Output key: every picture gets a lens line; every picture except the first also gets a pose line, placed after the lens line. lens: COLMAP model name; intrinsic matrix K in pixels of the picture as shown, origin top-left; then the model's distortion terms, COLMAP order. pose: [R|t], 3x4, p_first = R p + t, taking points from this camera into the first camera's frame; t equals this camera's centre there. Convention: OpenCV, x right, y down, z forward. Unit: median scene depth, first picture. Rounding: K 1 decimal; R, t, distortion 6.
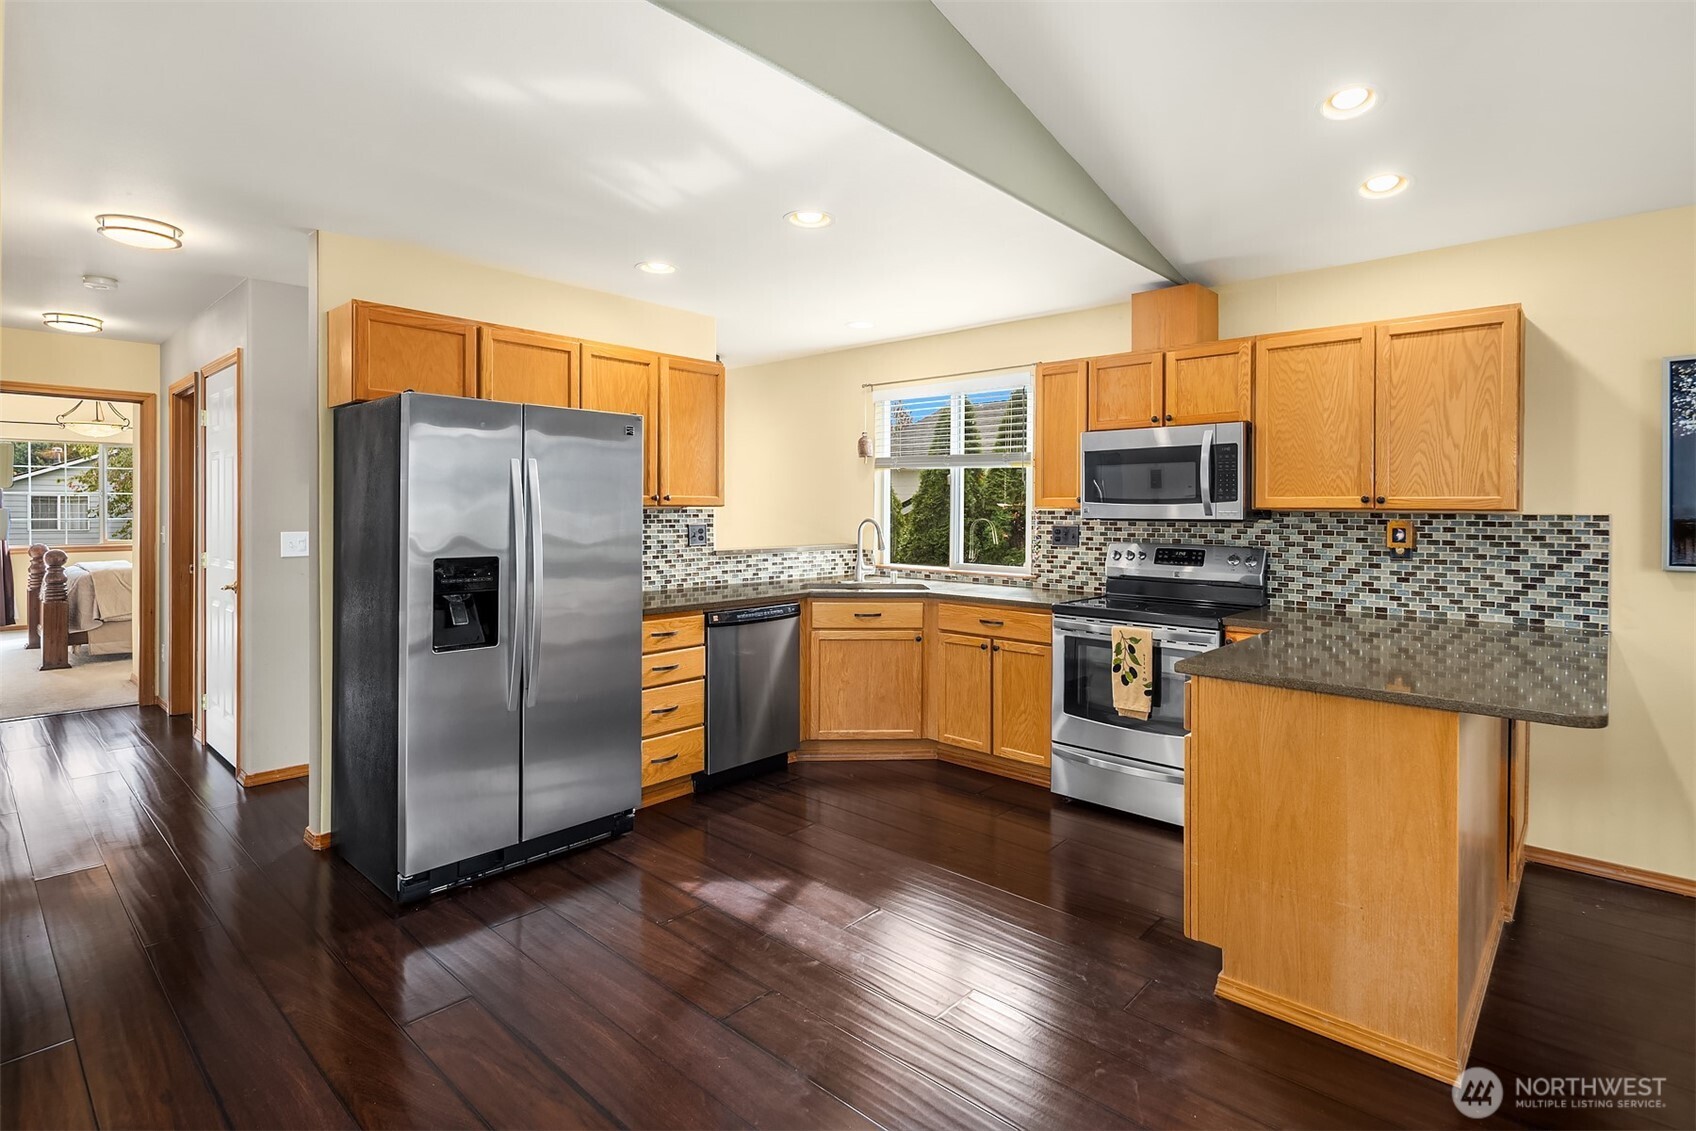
lens RADIAL K [[836.9, 0, 851.6], [0, 836.9, 517.2], [0, 0, 1]] dist [0.006611, -0.005891]
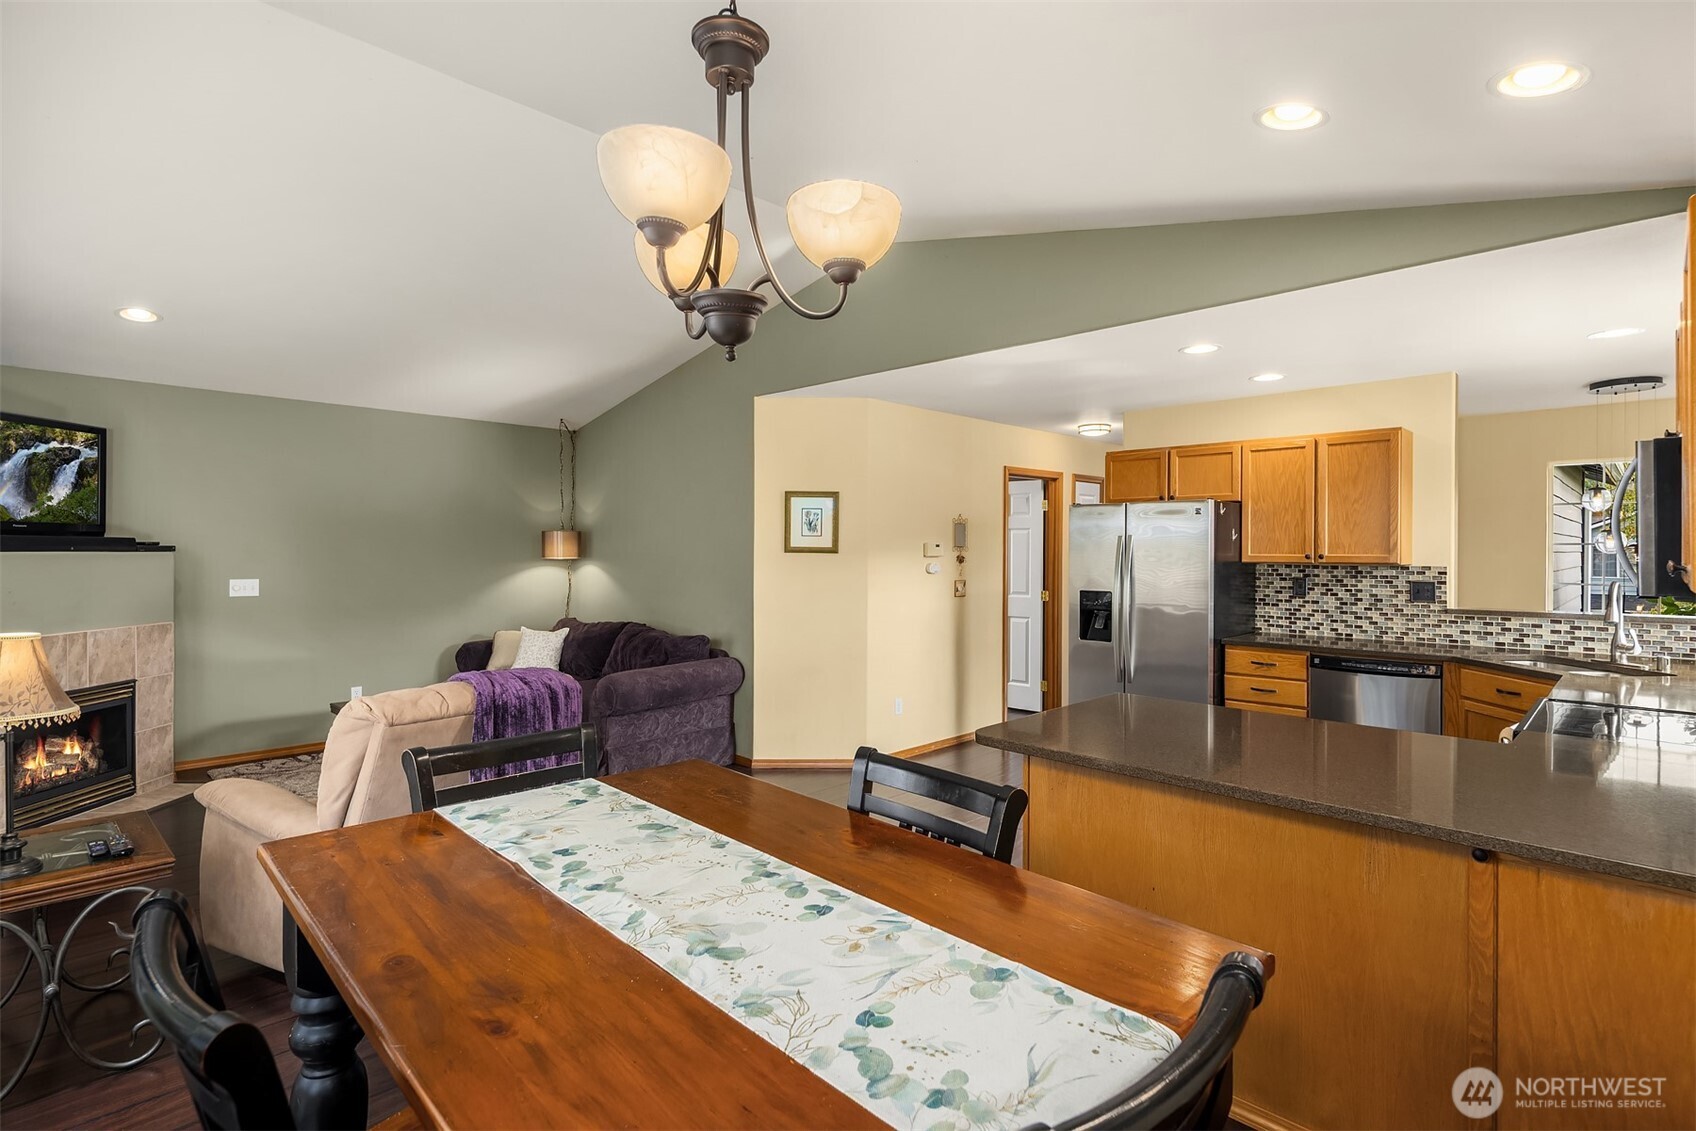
lens RADIAL K [[836.9, 0, 781.0], [0, 836.9, 546.1], [0, 0, 1]] dist [0.006611, -0.005891]
pose [[-0.112351, -0.007347, -0.993641, 1.103389], [-0.006815, 0.999955, -0.006624, -0.026404], [0.993645, 0.006028, -0.112396, 0.406737]]
